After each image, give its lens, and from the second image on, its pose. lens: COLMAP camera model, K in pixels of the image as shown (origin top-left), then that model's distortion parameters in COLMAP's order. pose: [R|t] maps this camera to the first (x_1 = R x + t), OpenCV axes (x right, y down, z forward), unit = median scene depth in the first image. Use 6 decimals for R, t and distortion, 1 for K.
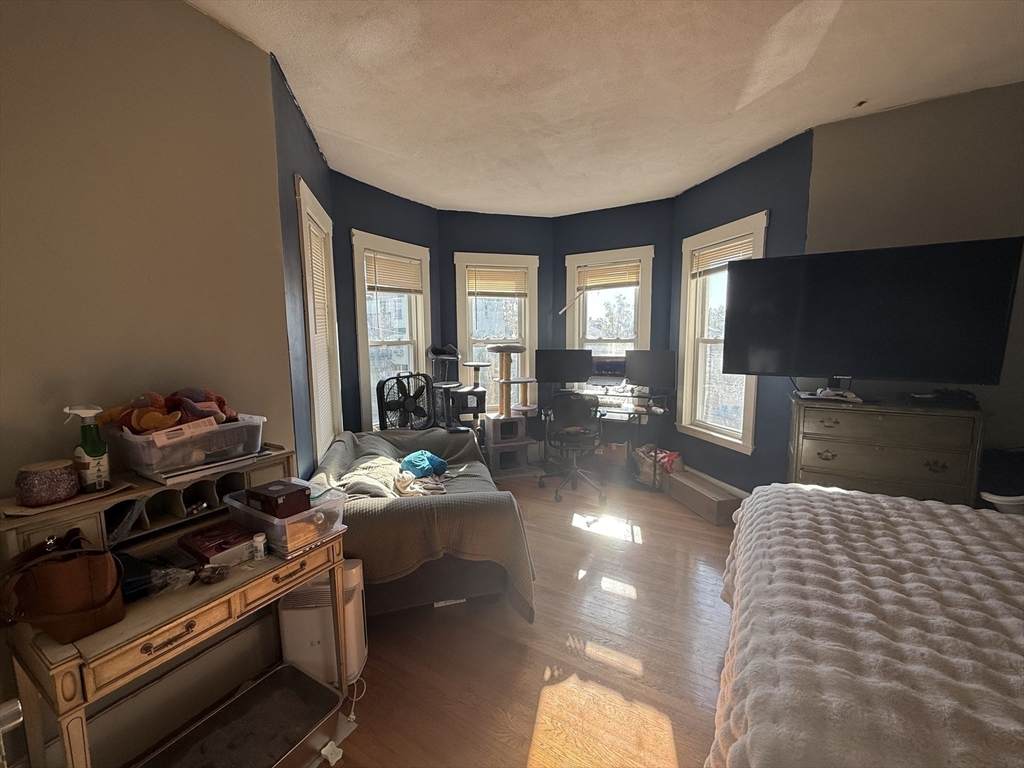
lens RADIAL K [[407.6, 0, 510.2], [0, 407.6, 382.5], [0, 0, 1]] dist [0.000183, 0.000525]
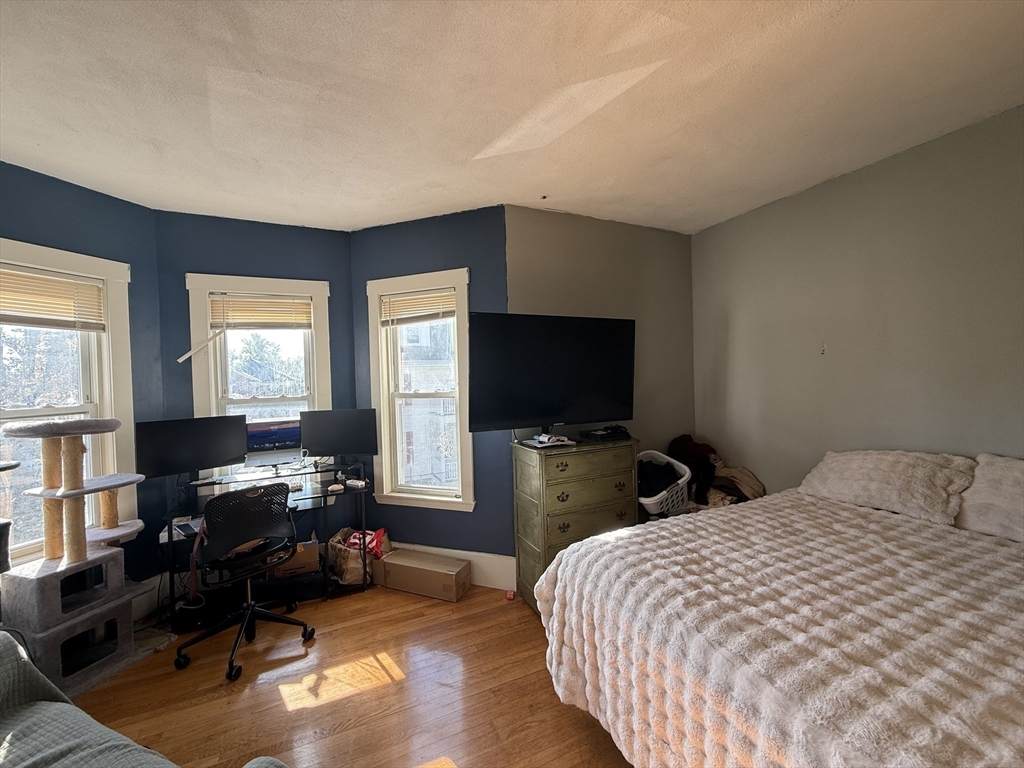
lens RADIAL K [[407.6, 0, 510.2], [0, 407.6, 382.5], [0, 0, 1]] dist [0.000183, 0.000525]
pose [[0.574616, -0.020051, 0.818178, -0.159806], [0.116721, 0.991489, -0.057676, -0.065537], [-0.810058, 0.128640, 0.572065, 0.369574]]
